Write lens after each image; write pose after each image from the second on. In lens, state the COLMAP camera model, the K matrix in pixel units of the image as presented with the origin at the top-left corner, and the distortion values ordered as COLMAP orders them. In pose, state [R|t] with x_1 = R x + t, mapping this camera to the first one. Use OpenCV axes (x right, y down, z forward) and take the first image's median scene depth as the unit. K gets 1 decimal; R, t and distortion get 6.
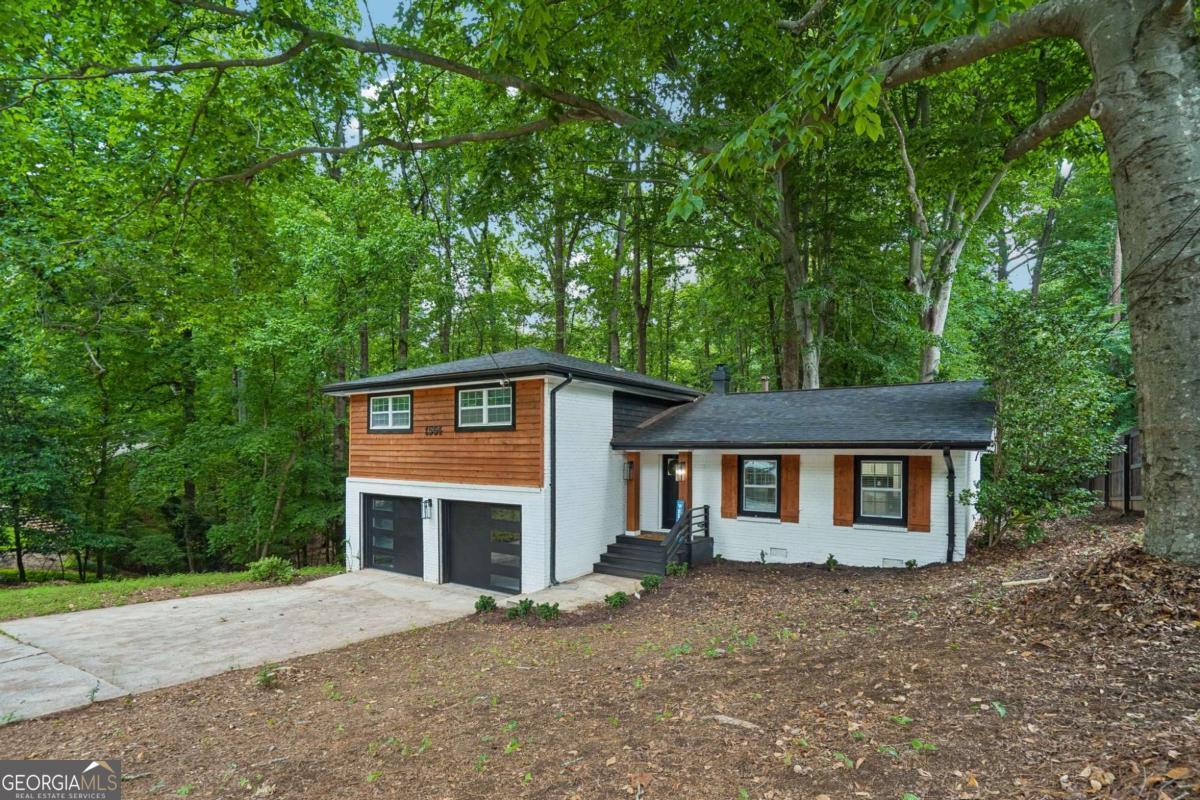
lens RADIAL K [[588.6, 0, 600.7], [0, 588.6, 447.7], [0, 0, 1]] dist [0.000939, -0.000493]
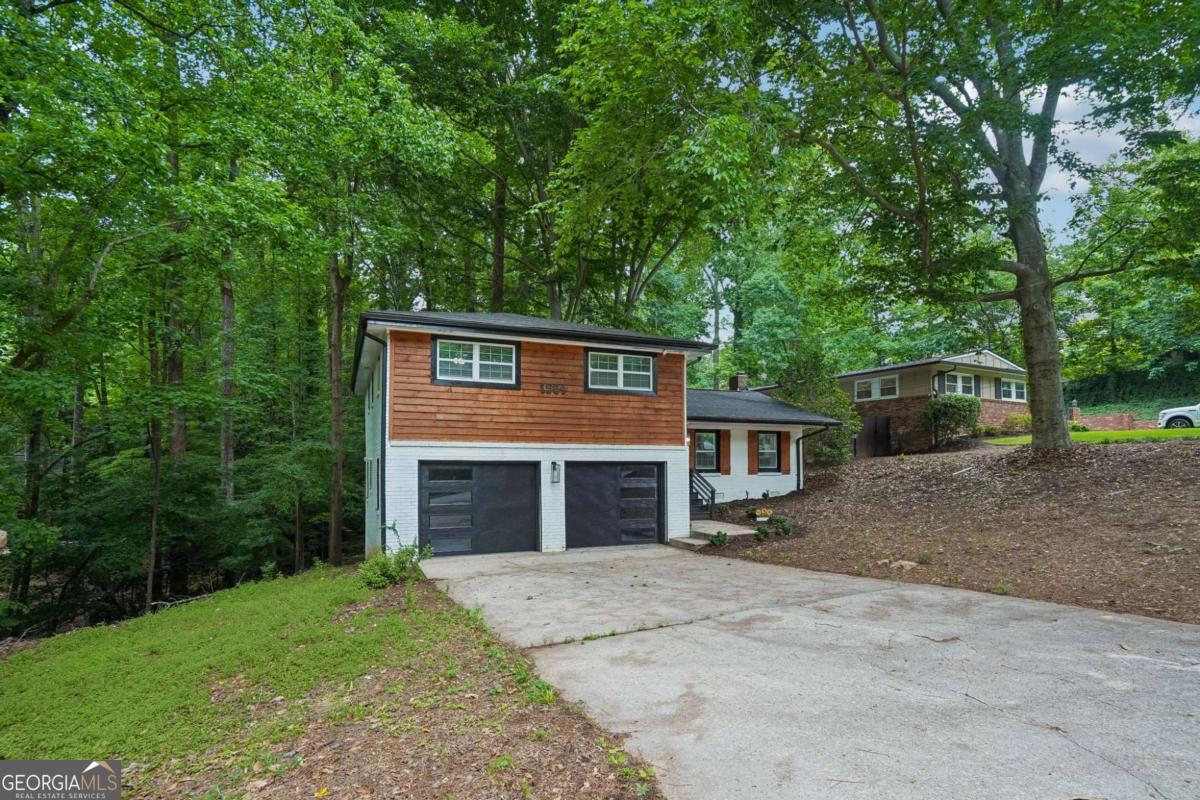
lens RADIAL K [[588.6, 0, 600.7], [0, 588.6, 447.7], [0, 0, 1]] dist [0.000939, -0.000493]
pose [[0.536743, 0.017241, 0.843570, -1.067679], [-0.004521, 0.999836, -0.017558, 0.083018], [-0.843734, 0.005610, 0.536733, 0.450473]]
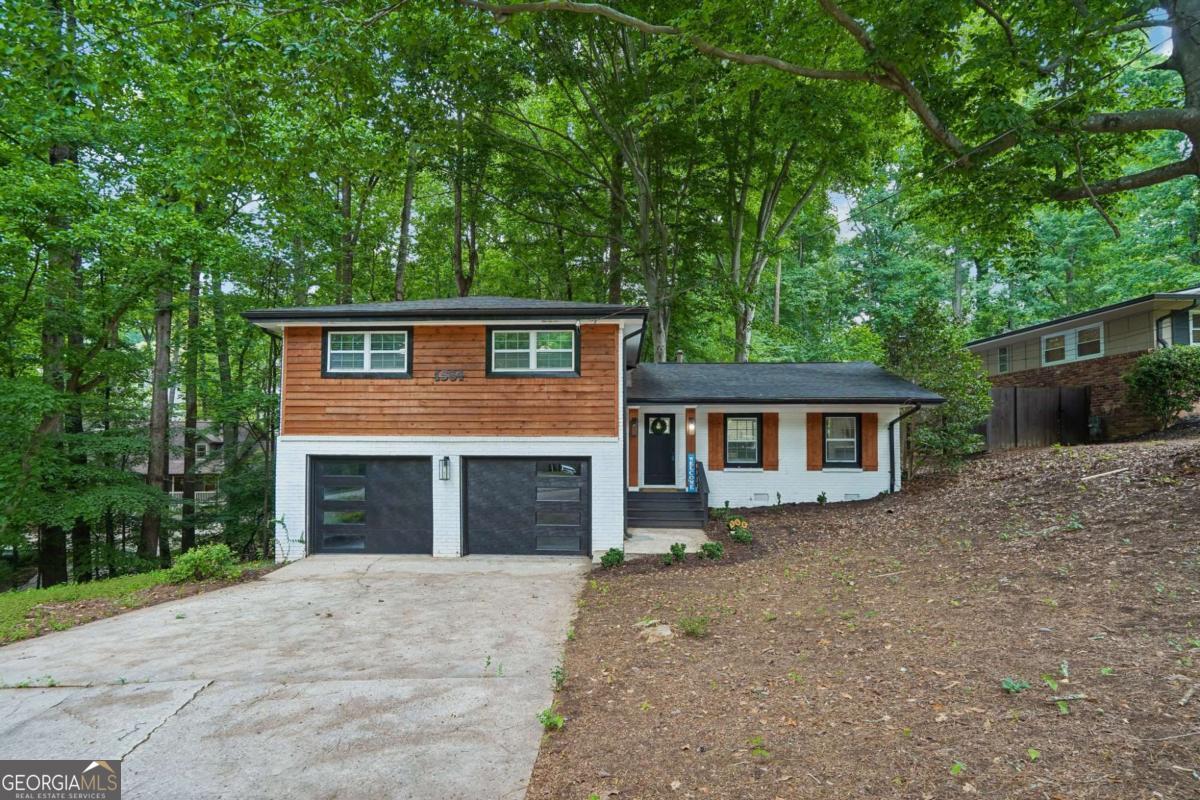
lens RADIAL K [[587.3, 0, 600.5], [0, 587.3, 419.6], [0, 0, 1]] dist [0.000534, 0.001328]
pose [[0.849002, 0.020942, 0.527974, -0.562360], [-0.000741, 0.999260, -0.038444, 0.068490], [-0.528388, 0.032248, 0.848390, 0.180912]]
